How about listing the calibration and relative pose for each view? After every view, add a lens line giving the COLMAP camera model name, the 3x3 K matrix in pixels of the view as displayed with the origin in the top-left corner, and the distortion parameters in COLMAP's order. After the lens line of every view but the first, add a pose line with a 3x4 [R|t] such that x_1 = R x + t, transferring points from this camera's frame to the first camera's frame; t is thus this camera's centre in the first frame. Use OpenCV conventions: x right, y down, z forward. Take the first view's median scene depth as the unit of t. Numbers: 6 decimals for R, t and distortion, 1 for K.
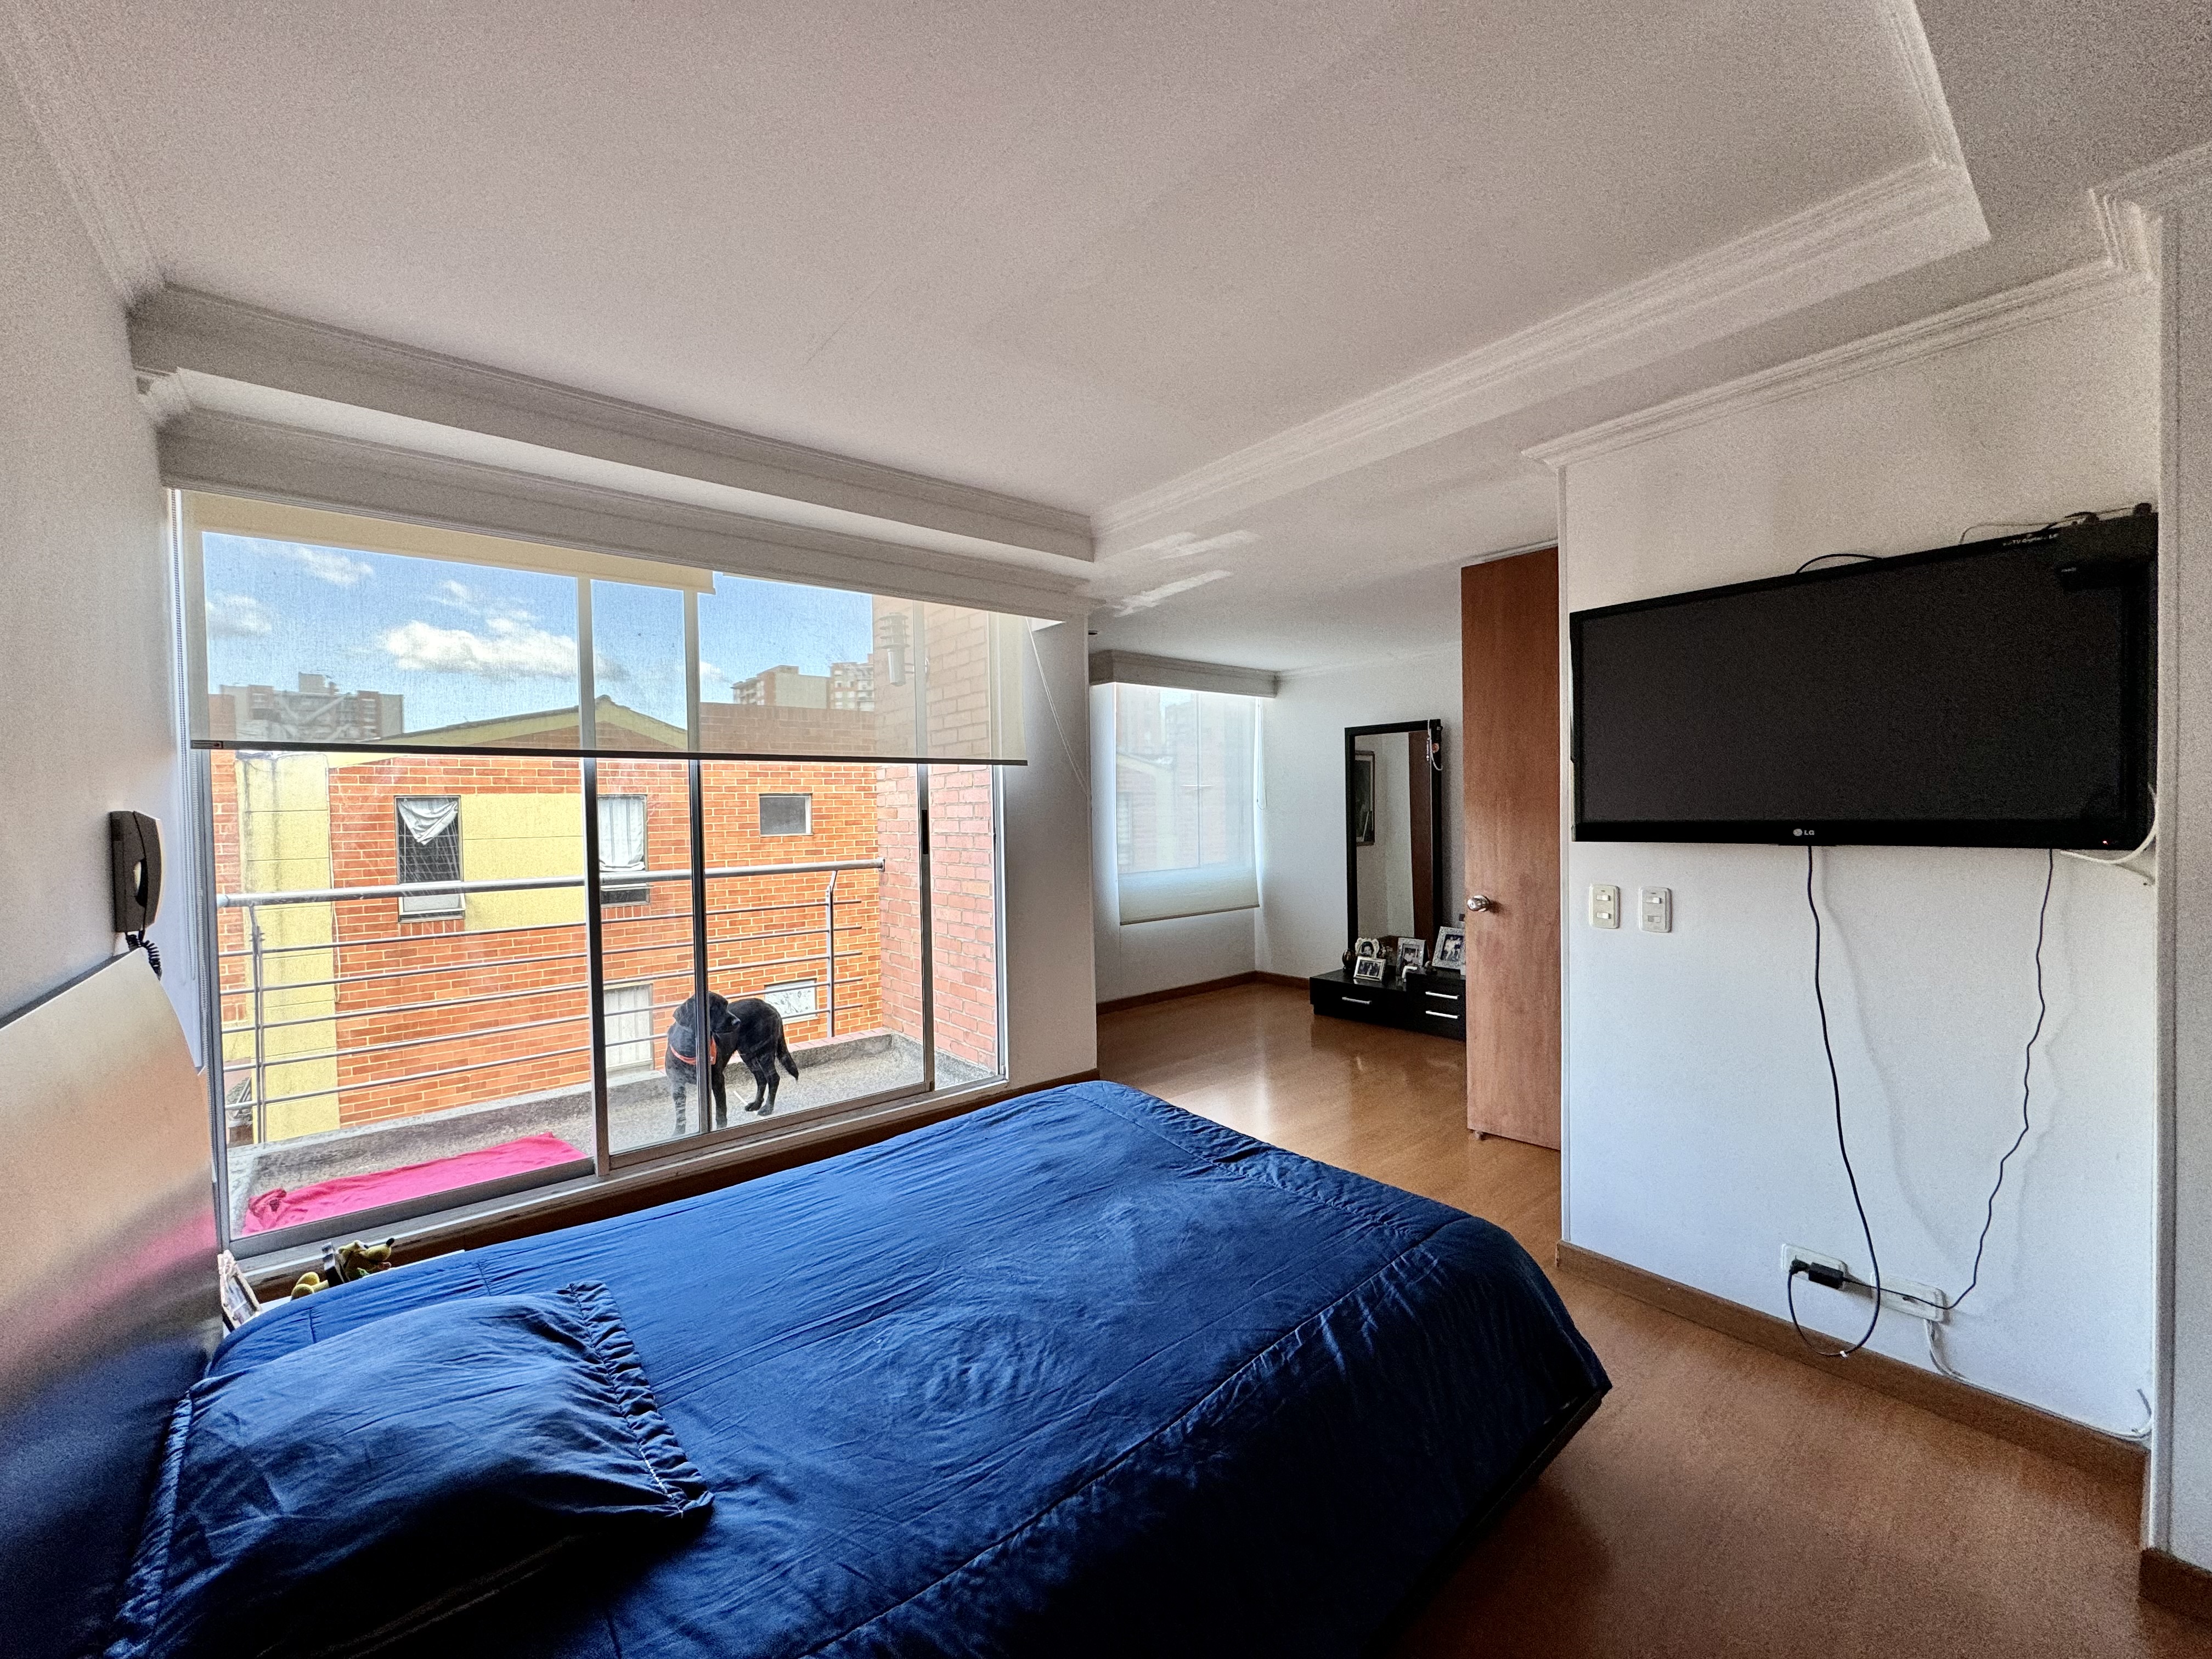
lens RADIAL K [[866.0, 0, 1117.1], [0, 866.0, 819.1], [0, 0, 1]] dist [-0.001321, -0.000101]
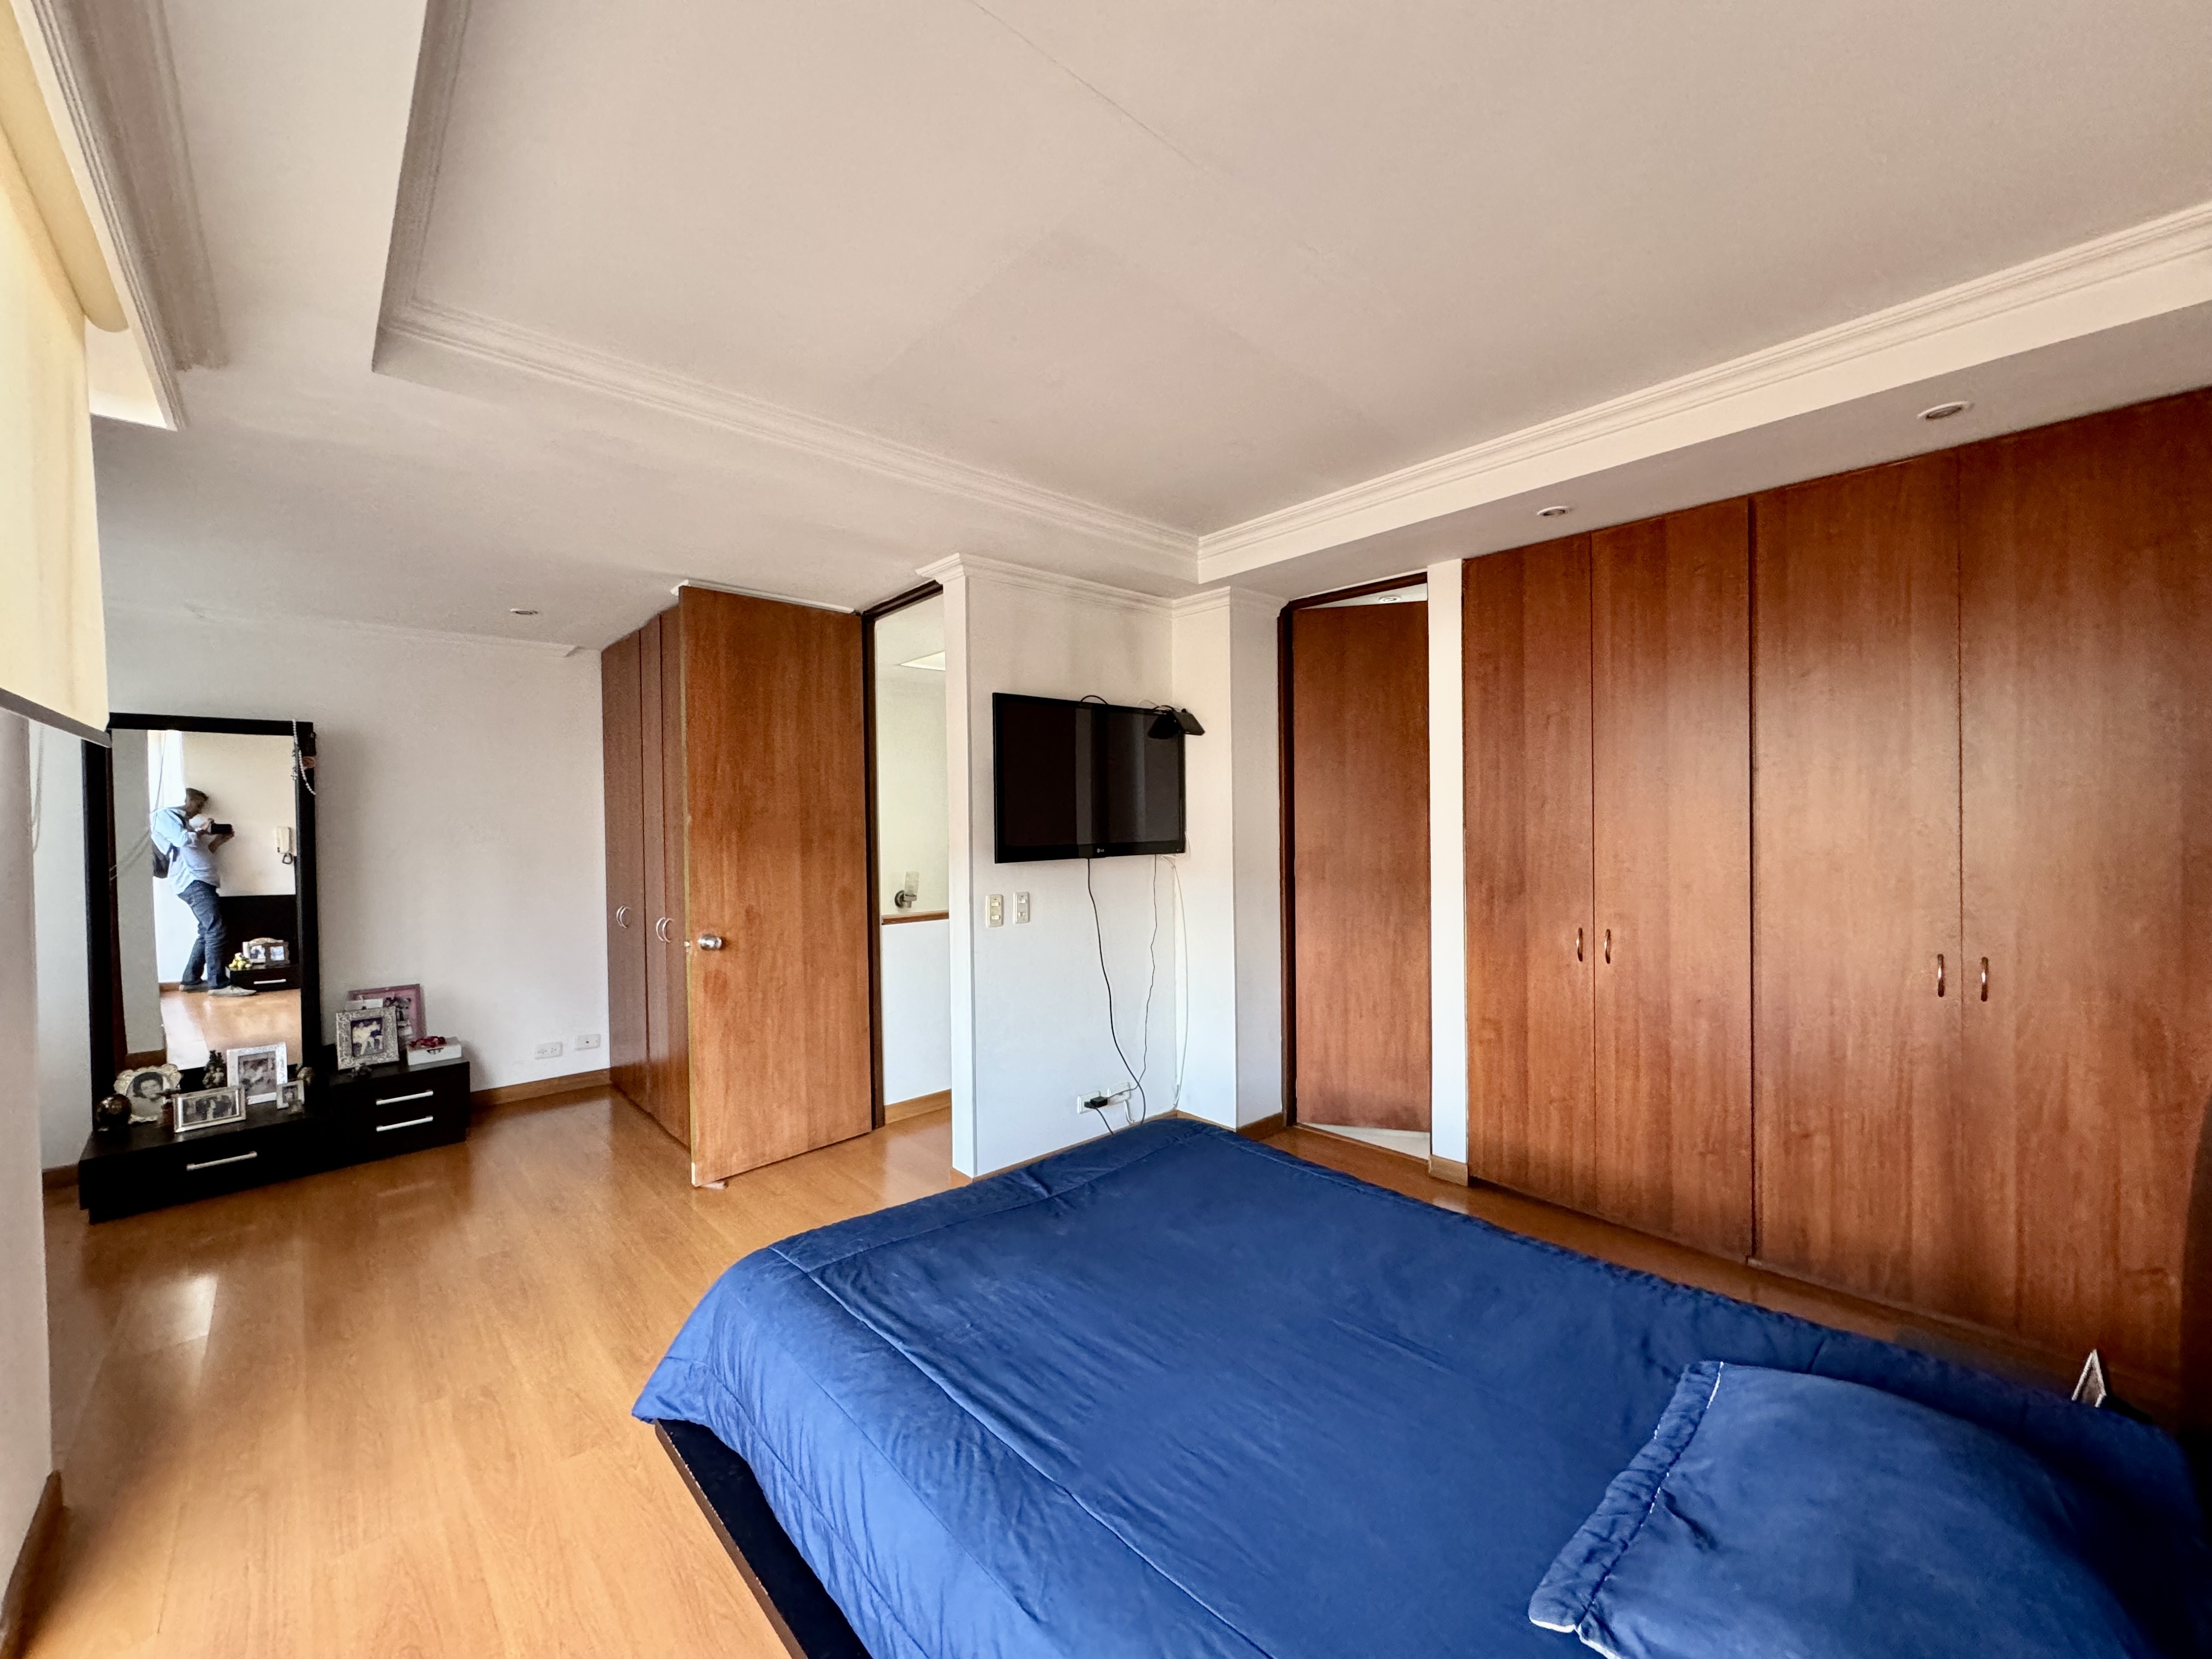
lens RADIAL K [[890.6, 0, 1103.8], [0, 890.6, 841.6], [0, 0, 1]] dist [-0.001379, -0.000006]
pose [[-0.053683, 0.001291, 0.998557, -0.828123], [0.021474, 0.999769, -0.000138, -0.002723], [-0.998327, 0.021436, -0.053698, 0.893233]]
